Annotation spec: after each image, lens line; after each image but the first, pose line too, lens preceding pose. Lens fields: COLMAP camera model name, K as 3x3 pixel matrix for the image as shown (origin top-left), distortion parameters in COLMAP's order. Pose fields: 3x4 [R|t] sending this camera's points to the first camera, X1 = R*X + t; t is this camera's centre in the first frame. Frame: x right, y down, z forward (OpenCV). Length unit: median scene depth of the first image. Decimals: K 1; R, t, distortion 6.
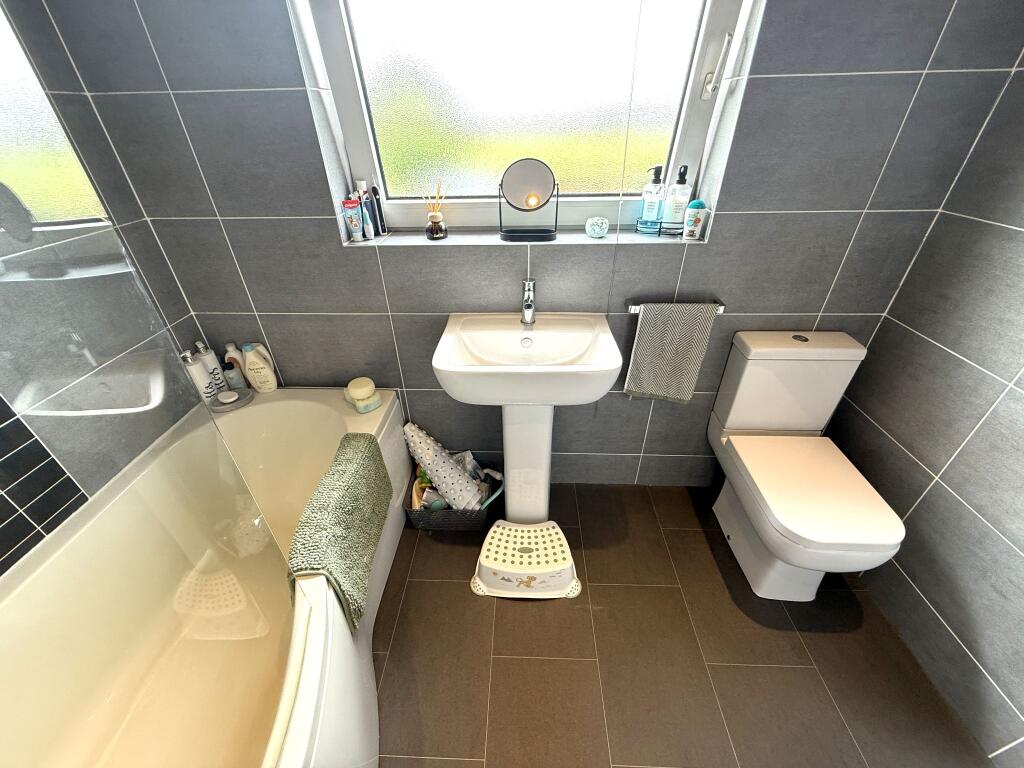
lens RADIAL K [[407.3, 0, 508.7], [0, 407.3, 382.6], [0, 0, 1]] dist [-0.002539, 0.000830]
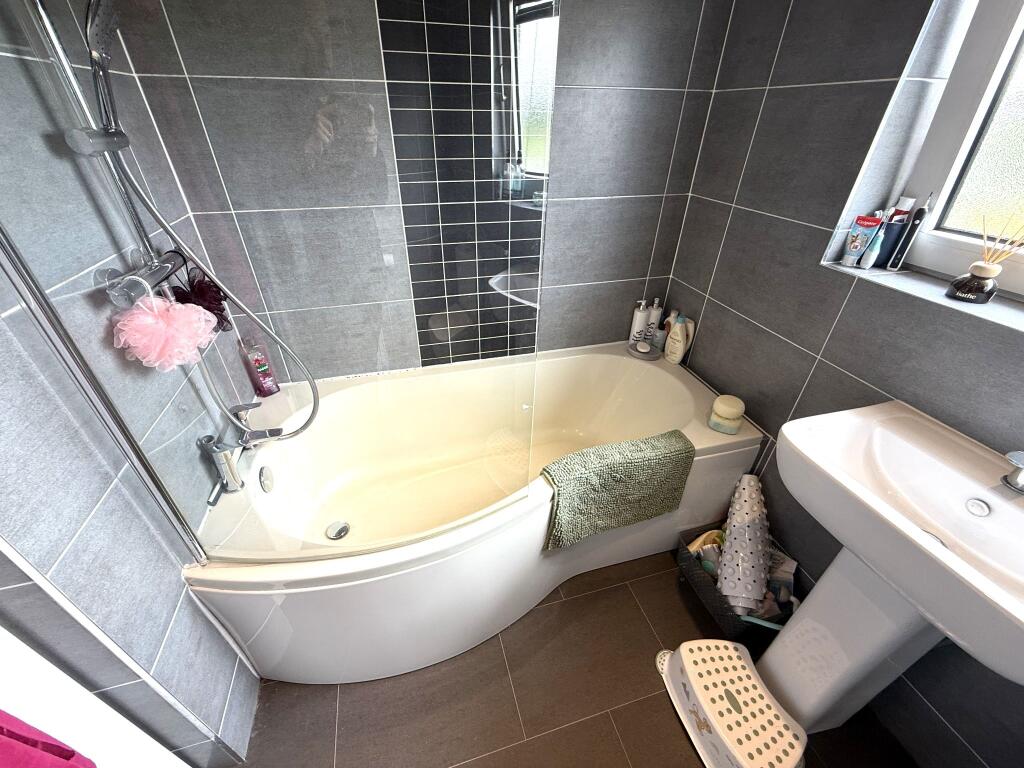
lens RADIAL K [[407.3, 0, 508.7], [0, 407.3, 382.6], [0, 0, 1]] dist [-0.002539, 0.000830]
pose [[0.309958, 0.538162, -0.783778, 0.180931], [-0.534410, 0.780440, 0.324529, -0.062413], [0.786341, 0.318268, 0.529503, 0.099838]]
